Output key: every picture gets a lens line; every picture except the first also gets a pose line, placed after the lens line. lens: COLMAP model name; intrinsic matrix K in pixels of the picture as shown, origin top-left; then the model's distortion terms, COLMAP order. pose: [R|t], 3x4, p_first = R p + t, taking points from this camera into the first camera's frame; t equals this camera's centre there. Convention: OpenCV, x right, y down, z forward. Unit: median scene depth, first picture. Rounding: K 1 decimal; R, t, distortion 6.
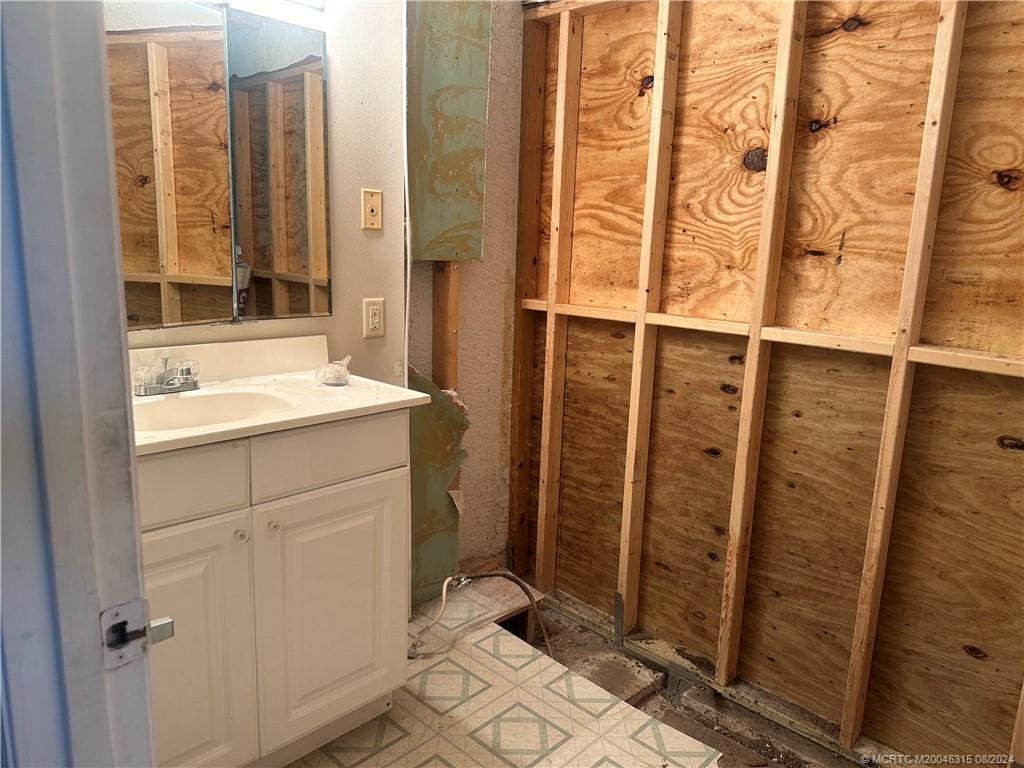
lens RADIAL K [[714.9, 0, 514.5], [0, 714.9, 379.5], [0, 0, 1]] dist [0.105051, -0.141494]
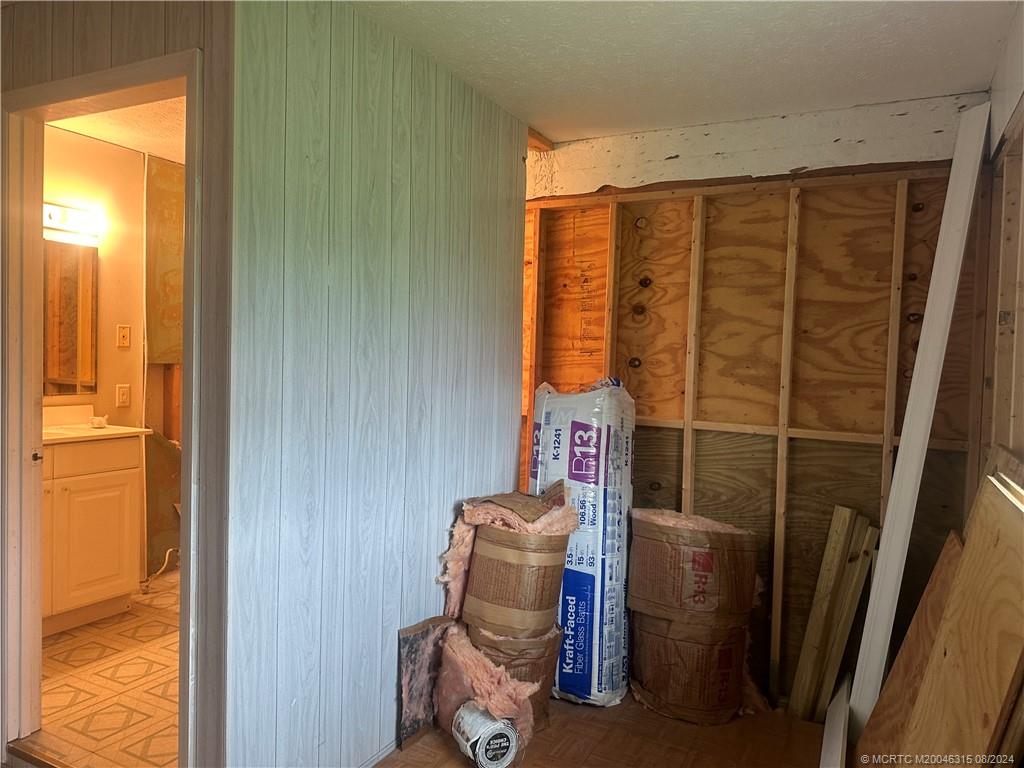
lens RADIAL K [[714.9, 0, 514.5], [0, 714.9, 379.5], [0, 0, 1]] dist [0.105051, -0.141494]
pose [[0.960499, -0.017421, 0.277738, 0.208097], [0.059884, 0.987595, -0.145153, 0.172929], [-0.271765, 0.156051, 0.949627, -0.868735]]
